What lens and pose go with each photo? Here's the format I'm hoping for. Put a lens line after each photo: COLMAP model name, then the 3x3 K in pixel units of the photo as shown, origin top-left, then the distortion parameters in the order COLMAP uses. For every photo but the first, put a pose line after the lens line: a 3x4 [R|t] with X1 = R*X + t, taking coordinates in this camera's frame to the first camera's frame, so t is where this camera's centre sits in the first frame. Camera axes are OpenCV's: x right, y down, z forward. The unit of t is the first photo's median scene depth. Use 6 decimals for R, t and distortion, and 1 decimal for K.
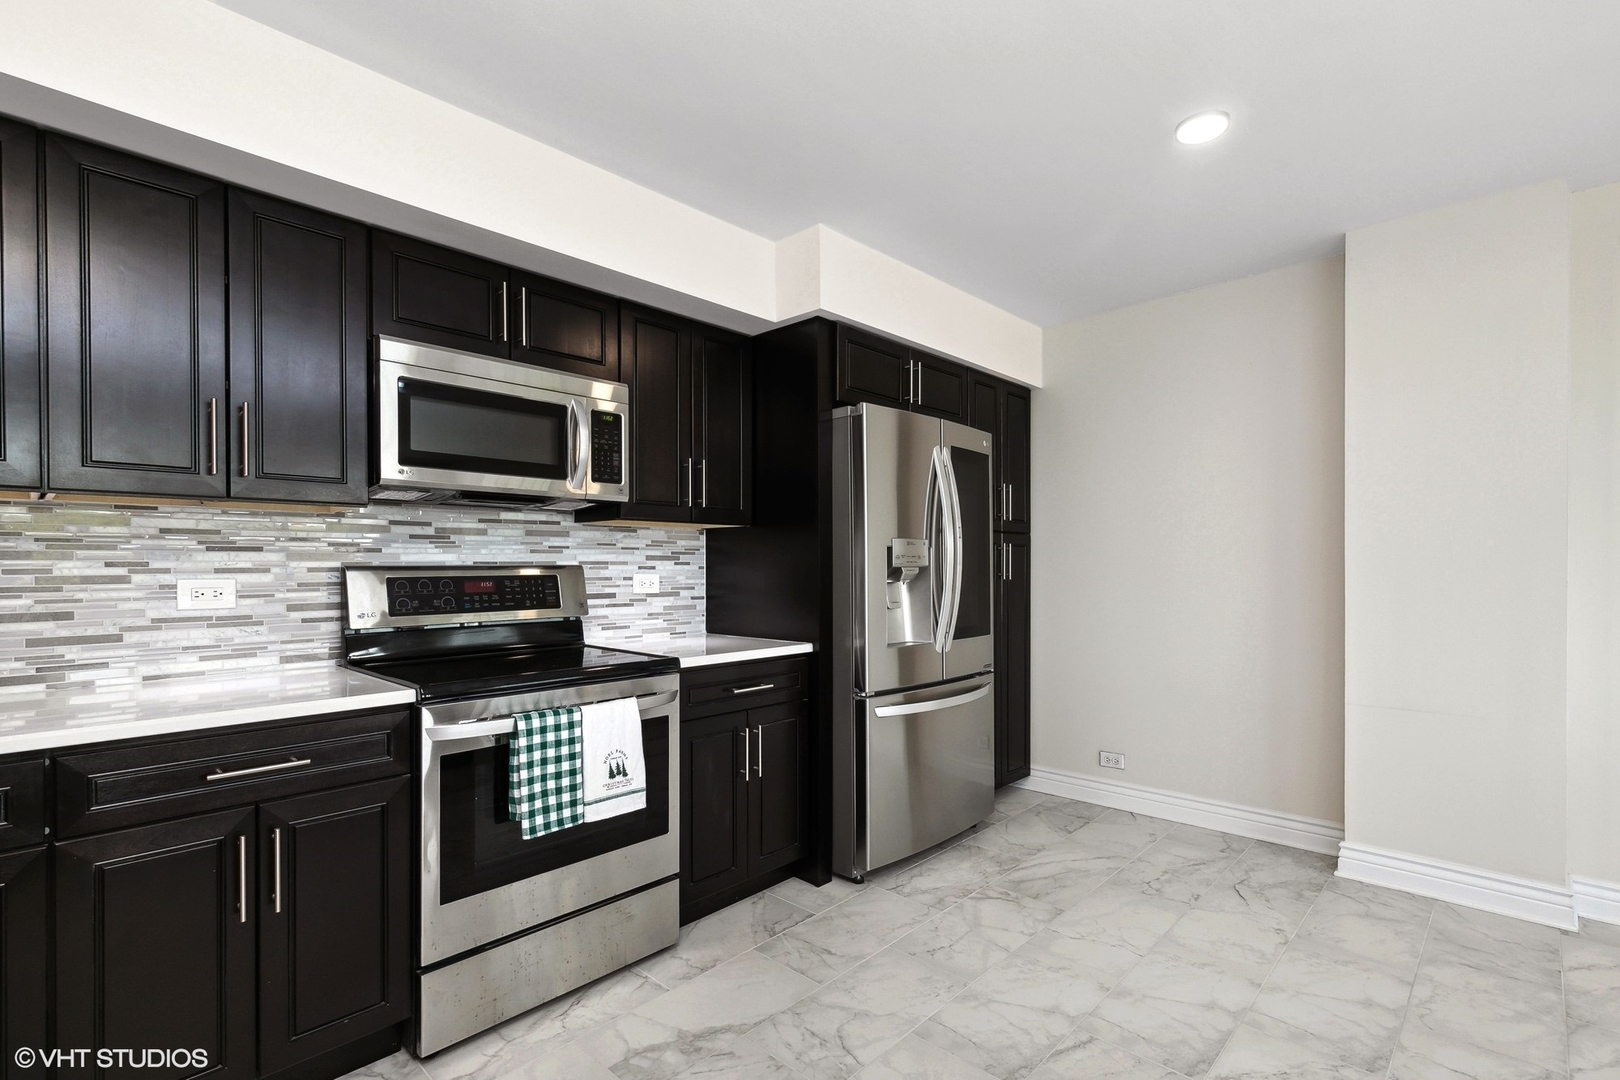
lens RADIAL K [[753.7, 0, 813.4], [0, 753.7, 566.4], [0, 0, 1]] dist [0.004504, 0.000410]
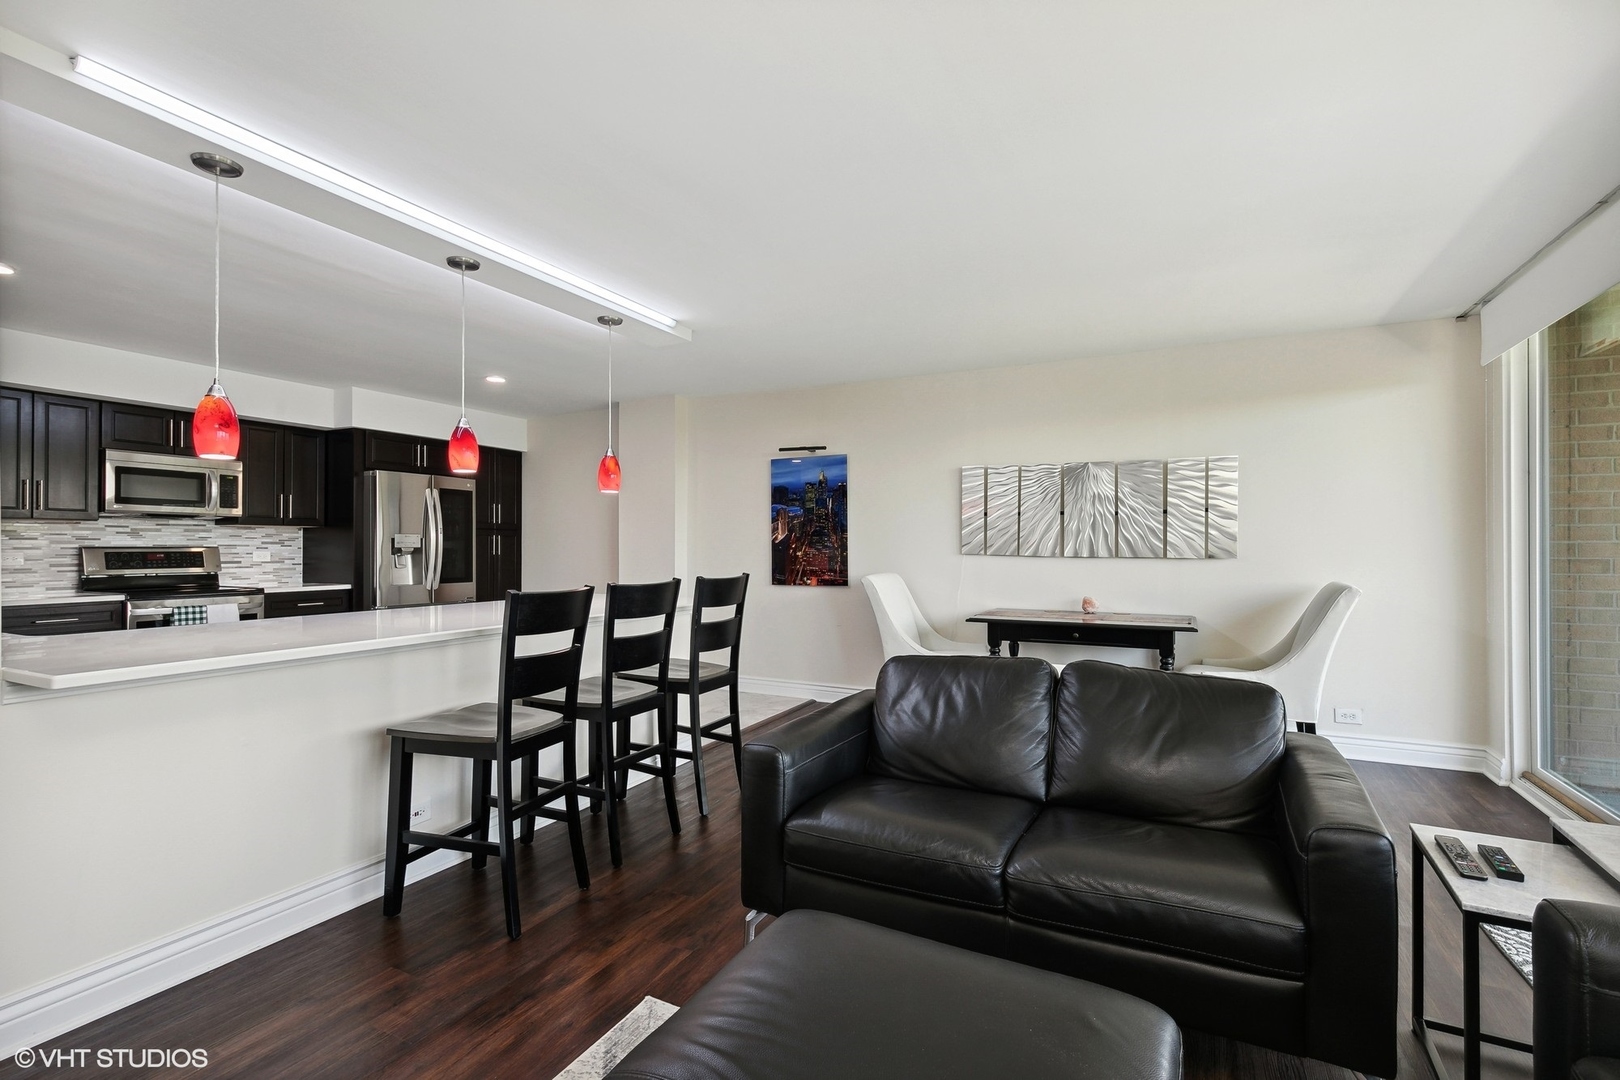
lens RADIAL K [[746.3, 0, 810.0], [0, 746.3, 540.0], [0, 0, 1]] dist [0.002422, -0.000370]
pose [[0.955453, 0.003979, 0.295116, 0.708201], [0.000099, 0.999905, -0.013802, 0.009920], [-0.295143, 0.013217, 0.955362, -1.584417]]
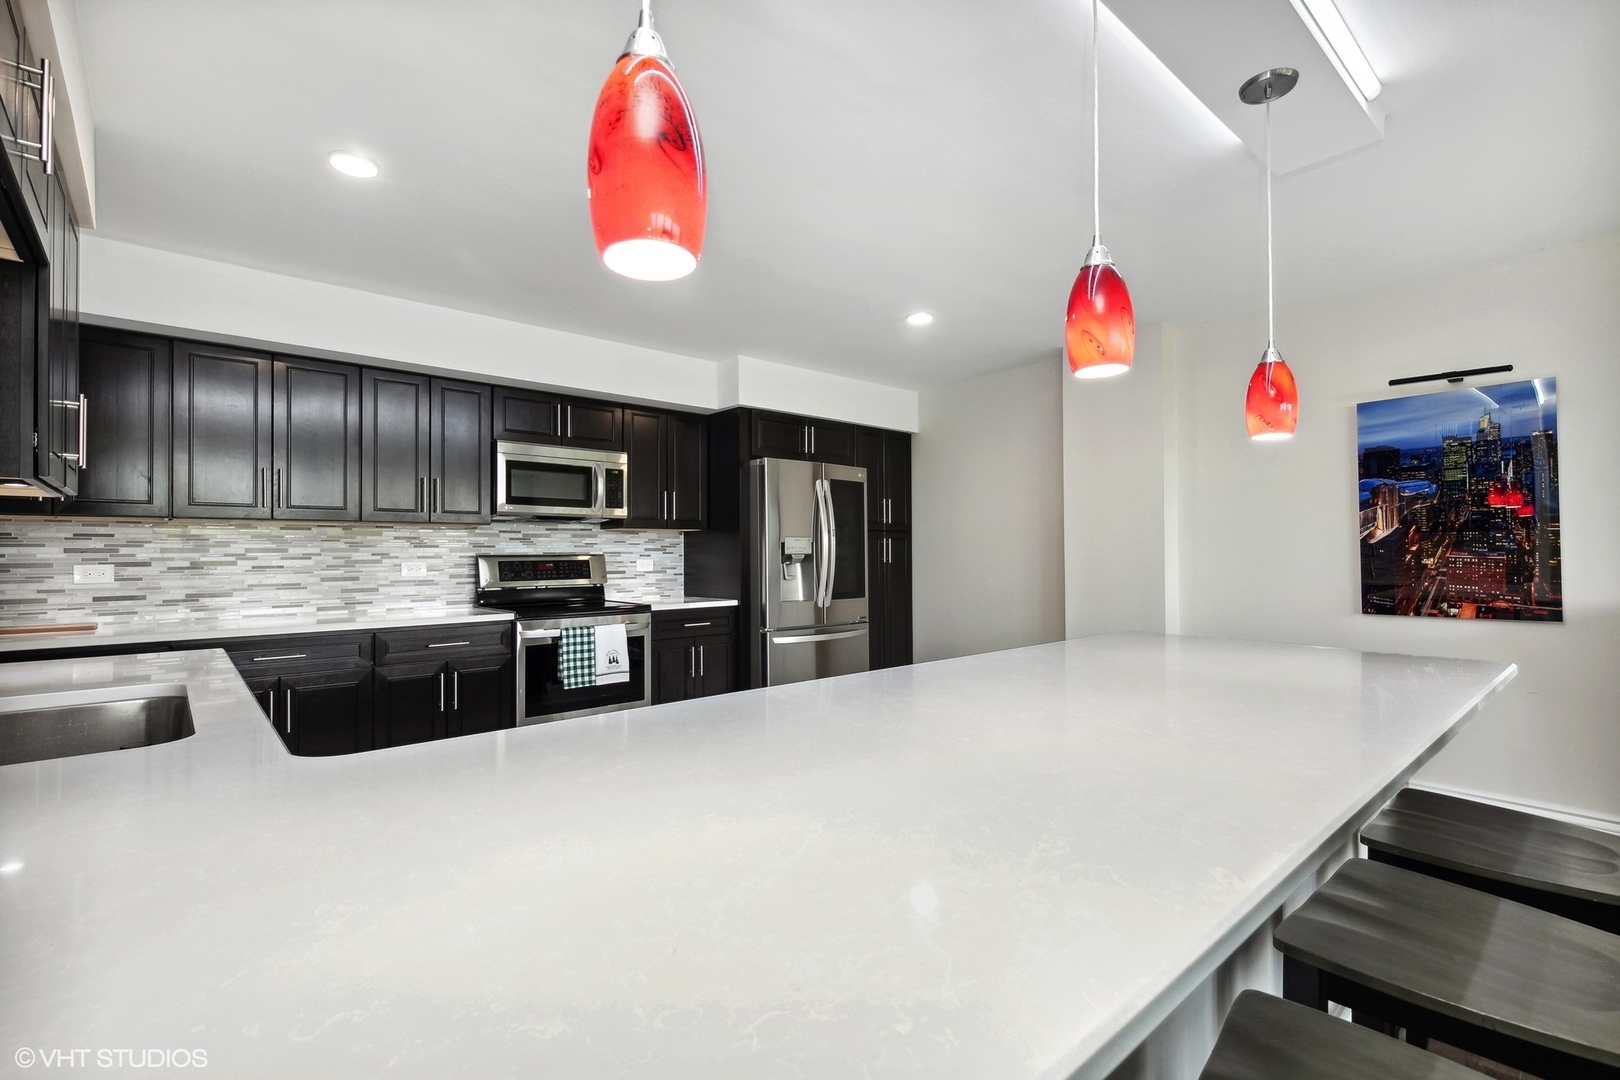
lens RADIAL K [[737.0, 0, 810.0], [0, 737.0, 540.0], [0, 0, 1]] dist [0.003650, 0.000233]
pose [[0.996145, -0.006361, -0.087493, 0.359855], [0.004416, 0.999739, -0.022408, 0.006787], [0.087613, 0.021935, 0.995913, -0.741817]]
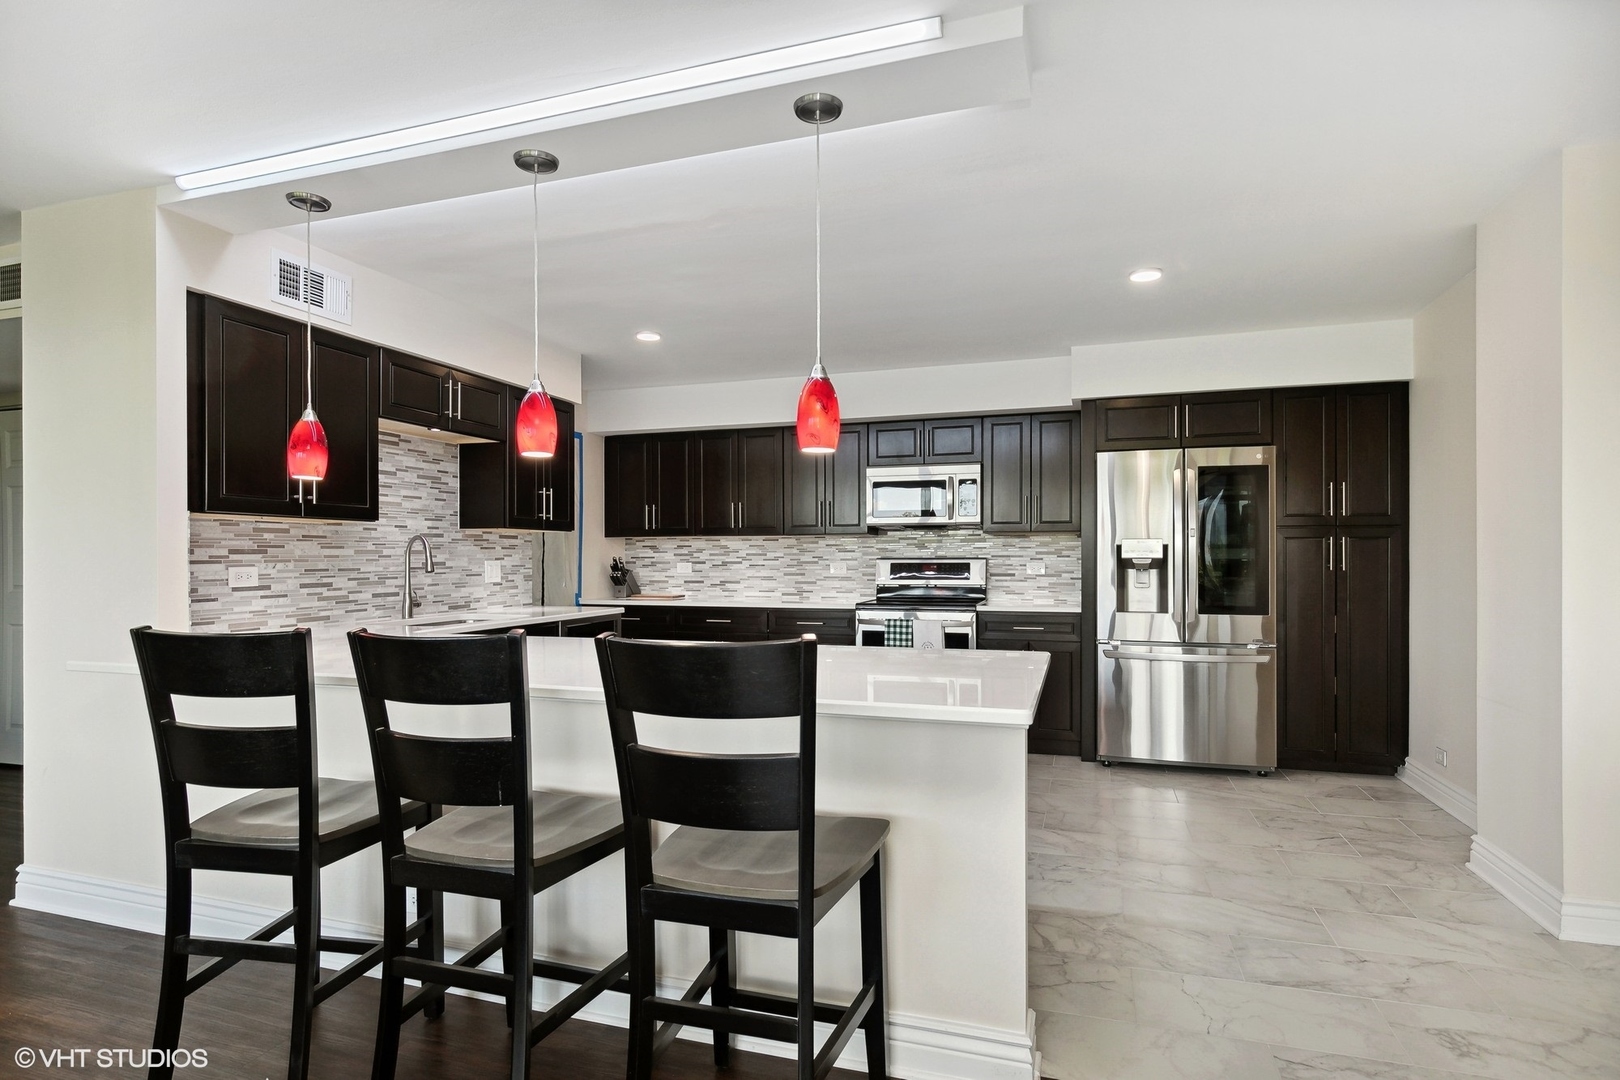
lens RADIAL K [[841.5, 0, 813.6], [0, 841.5, 555.7], [0, 0, 1]] dist [0.000118, -0.000126]
pose [[0.434483, -0.002014, -0.900678, 1.590151], [-0.001093, 0.999996, -0.002763, 0.000195], [0.900679, 0.002185, 0.434479, -0.324342]]
